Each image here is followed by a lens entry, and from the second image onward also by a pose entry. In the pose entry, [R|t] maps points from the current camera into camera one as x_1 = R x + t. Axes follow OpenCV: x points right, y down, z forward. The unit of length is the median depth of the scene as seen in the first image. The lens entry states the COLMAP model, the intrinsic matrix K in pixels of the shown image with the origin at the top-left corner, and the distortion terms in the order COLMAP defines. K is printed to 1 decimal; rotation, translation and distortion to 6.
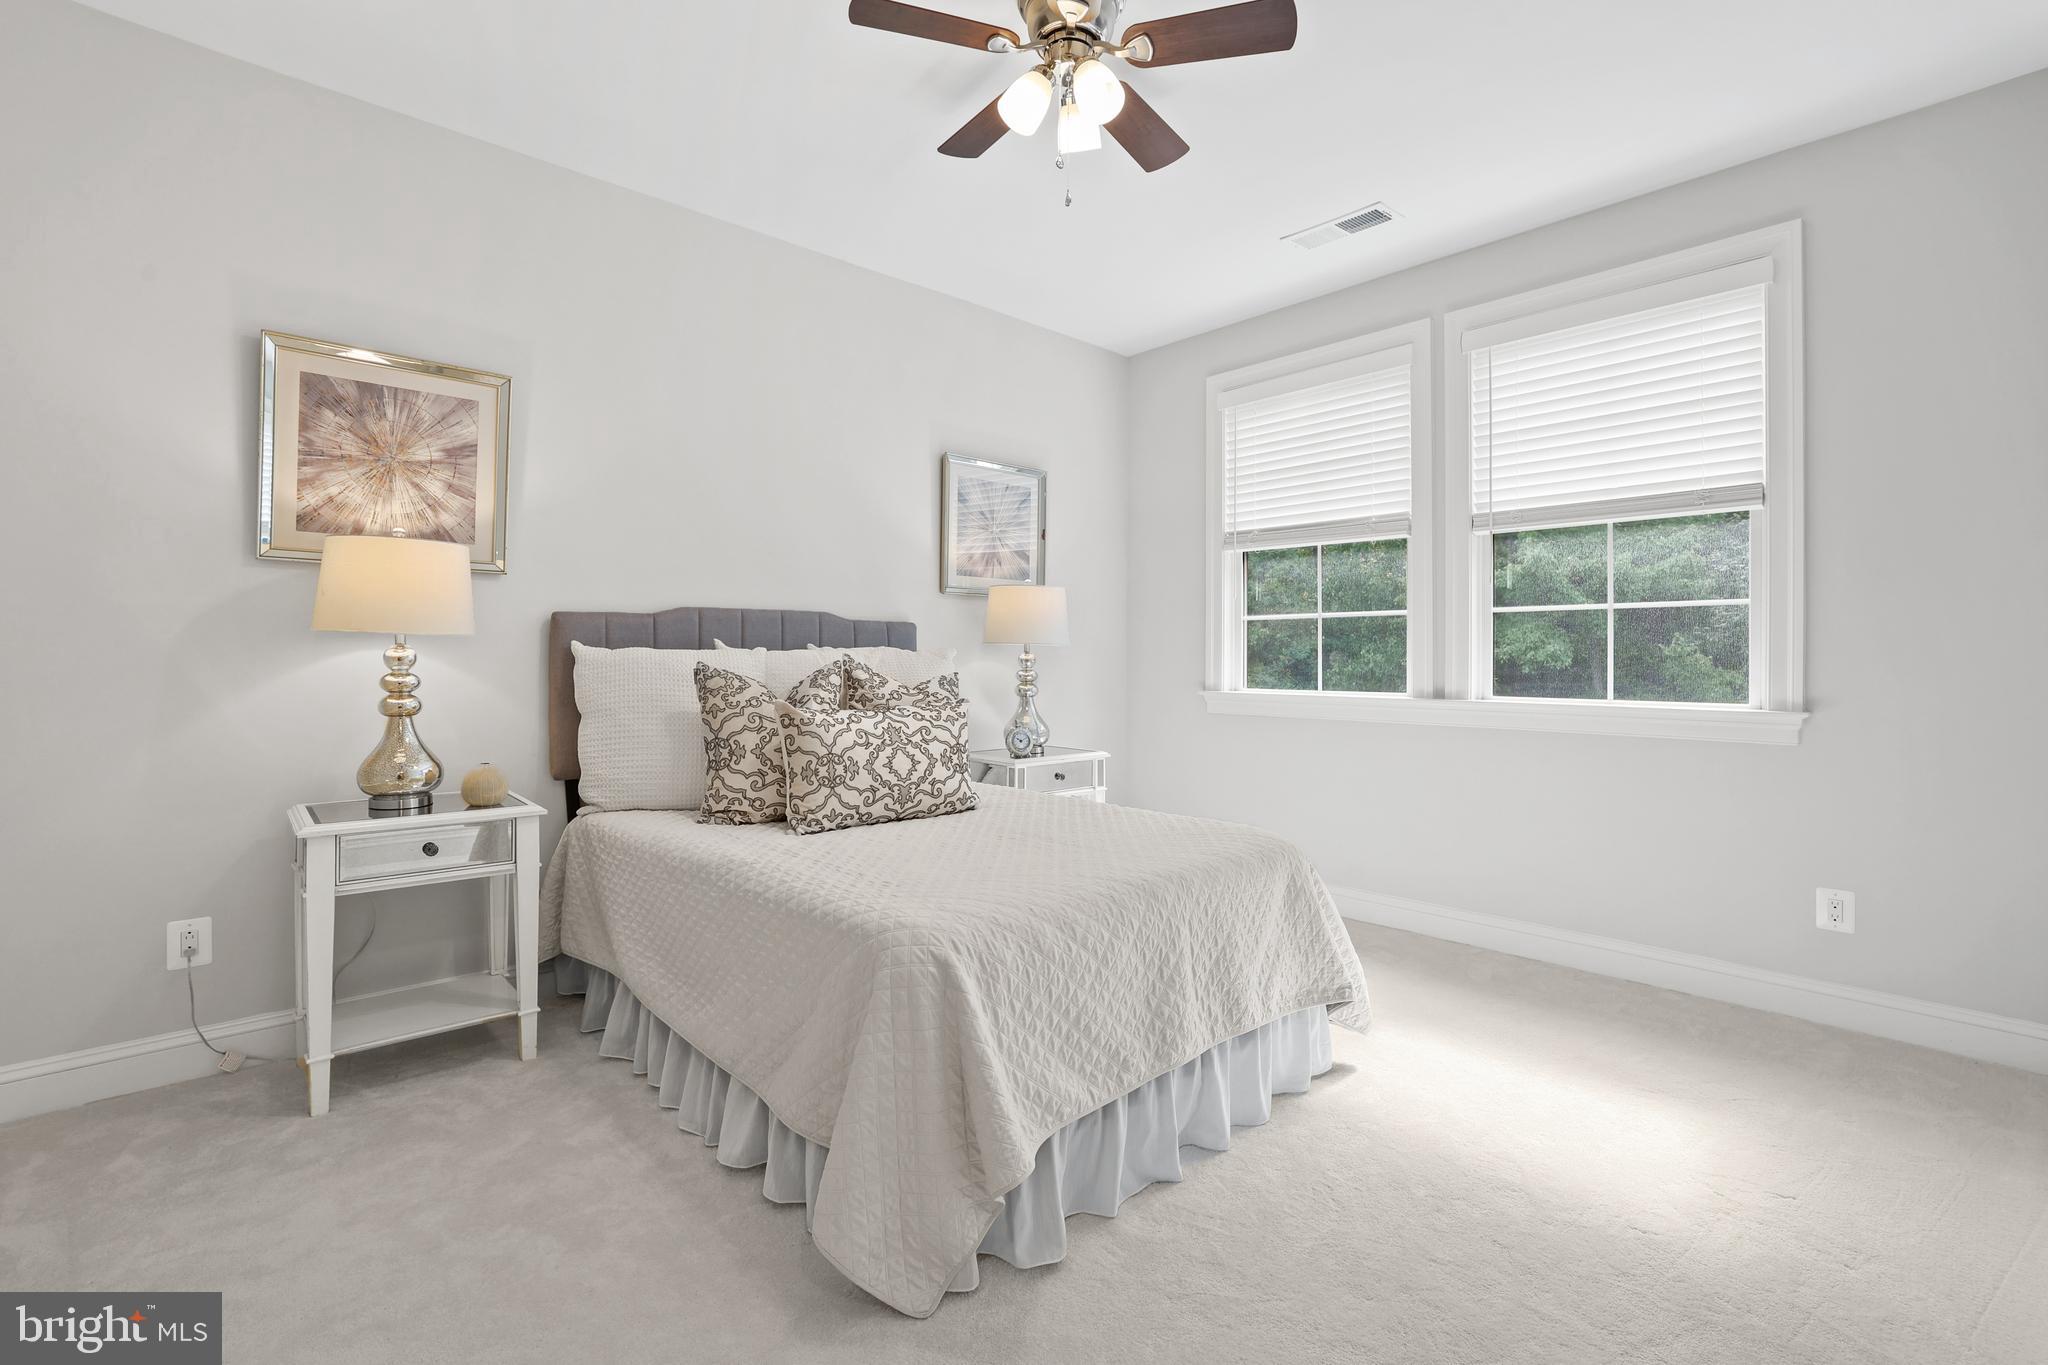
lens RADIAL K [[889.2, 0, 978.5], [0, 889.2, 658.6], [0, 0, 1]] dist [-0.049216, 0.023790]
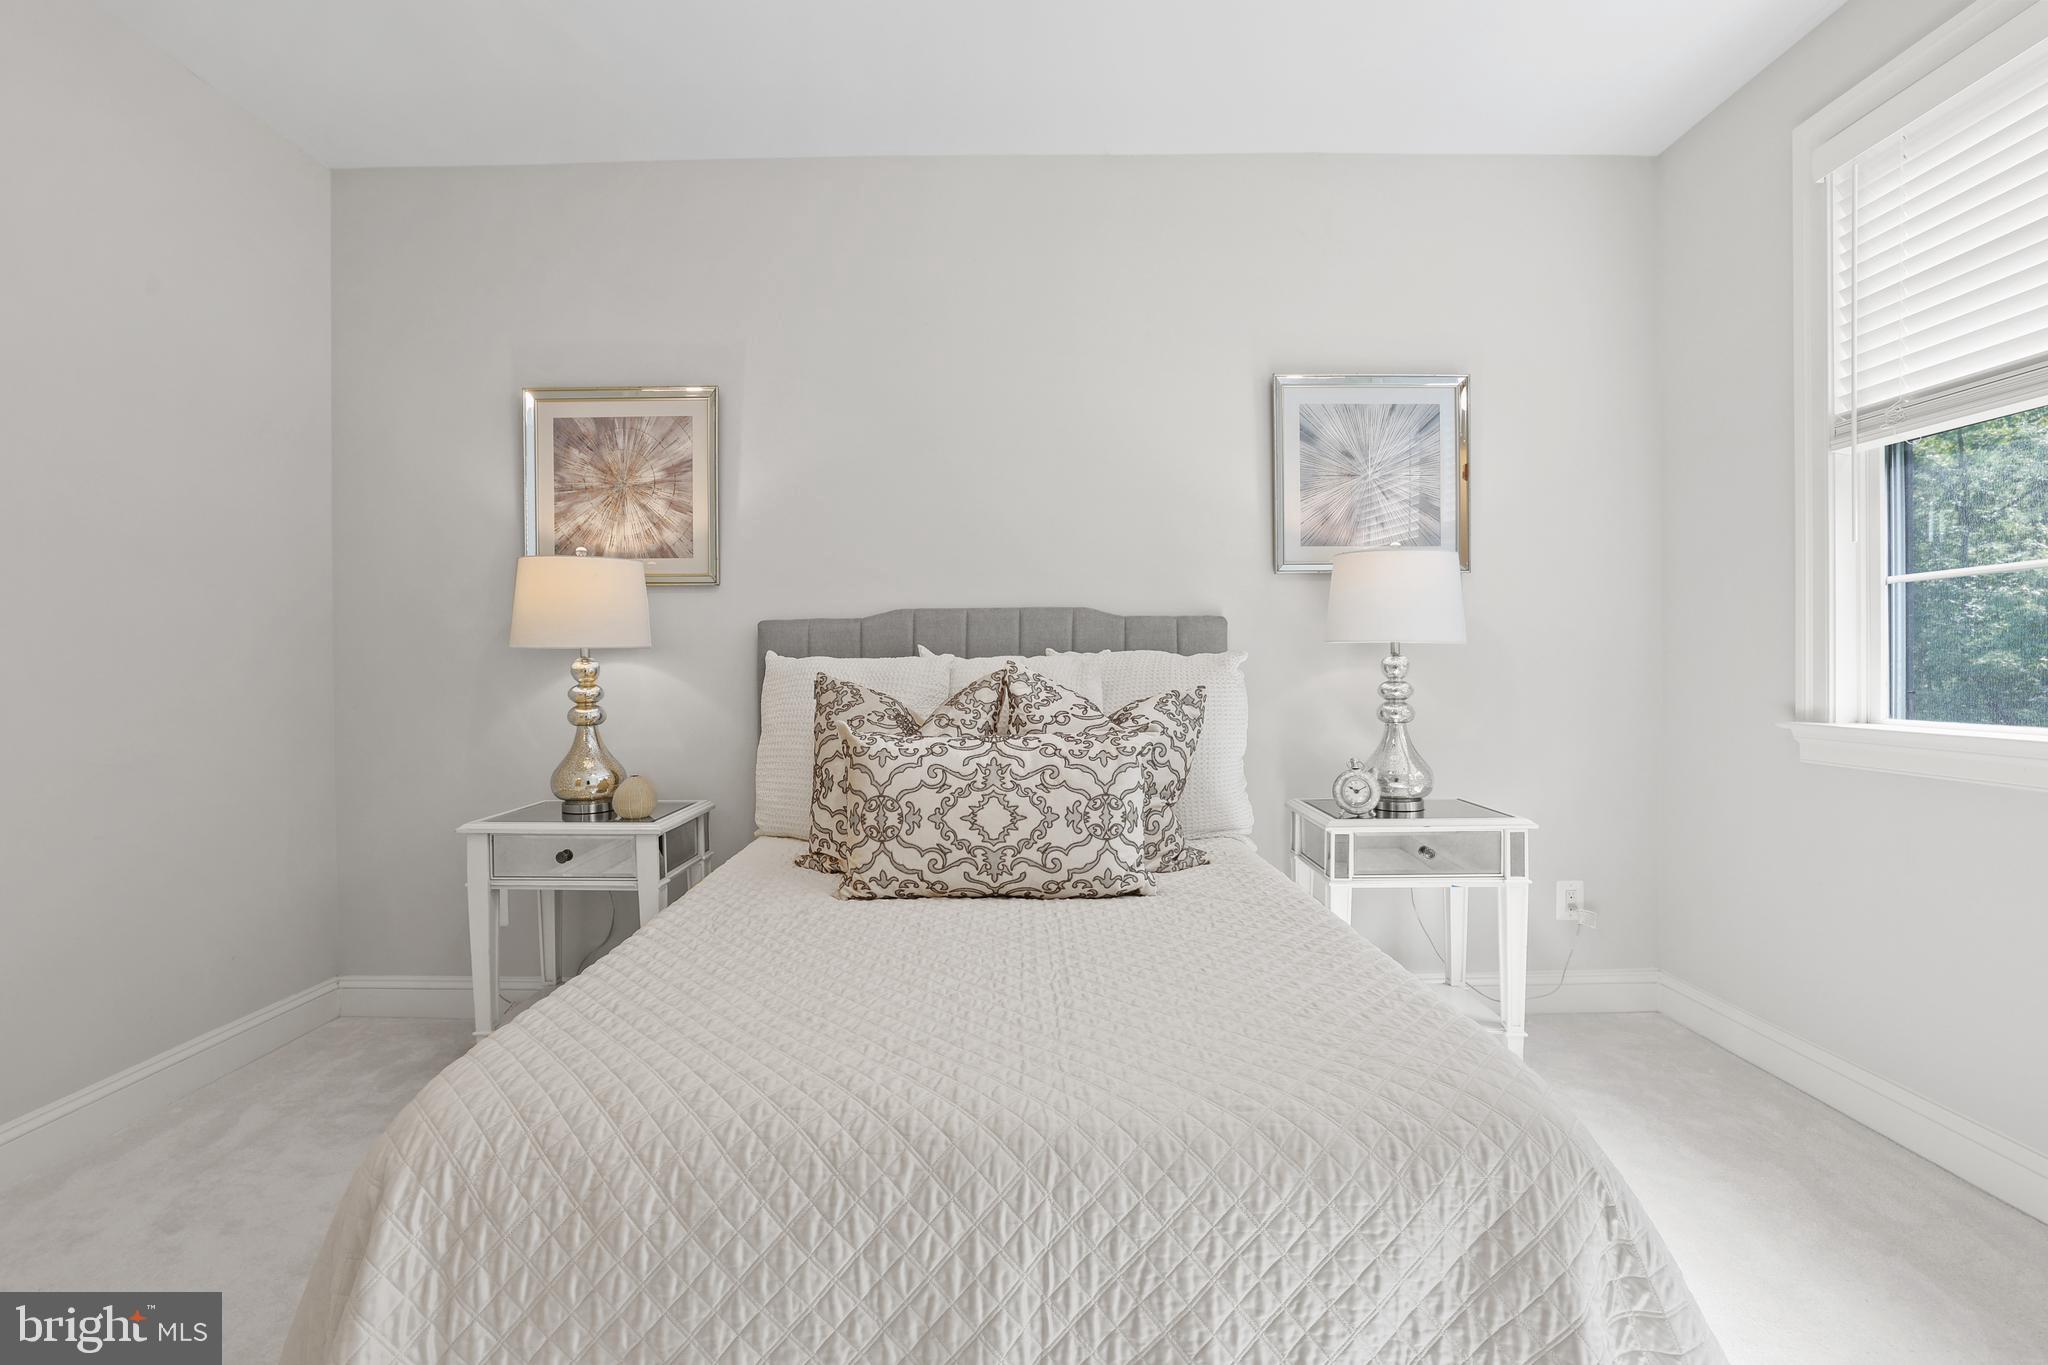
lens RADIAL K [[889.2, 0, 978.5], [0, 889.2, 658.6], [0, 0, 1]] dist [-0.049216, 0.023790]
pose [[0.756884, -0.013069, -0.653418, 0.361552], [0.008459, 0.999912, -0.010201, 0.000251], [0.653494, 0.002194, 0.756928, 0.461450]]
